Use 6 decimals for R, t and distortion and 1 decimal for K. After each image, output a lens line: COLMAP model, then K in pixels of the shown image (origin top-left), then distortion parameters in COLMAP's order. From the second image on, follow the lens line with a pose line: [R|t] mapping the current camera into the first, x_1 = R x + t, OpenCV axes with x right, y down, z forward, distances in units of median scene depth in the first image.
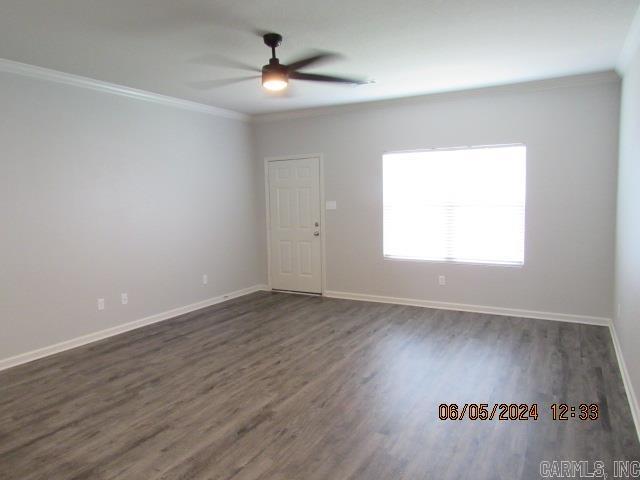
lens RADIAL K [[455.0, 0, 320.0], [0, 455.0, 240.0], [0, 0, 1]] dist [0.004330, 0.001011]
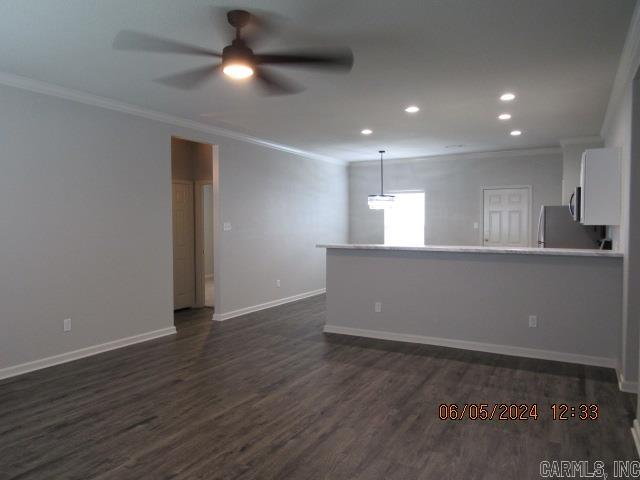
lens RADIAL K [[455.0, 0, 320.0], [0, 455.0, 240.0], [0, 0, 1]] dist [0.004330, 0.001011]
pose [[-0.999676, 0.023754, 0.009154, -0.253118], [0.024740, 0.991280, 0.129431, -0.143140], [-0.006000, 0.129616, -0.991546, 1.893462]]
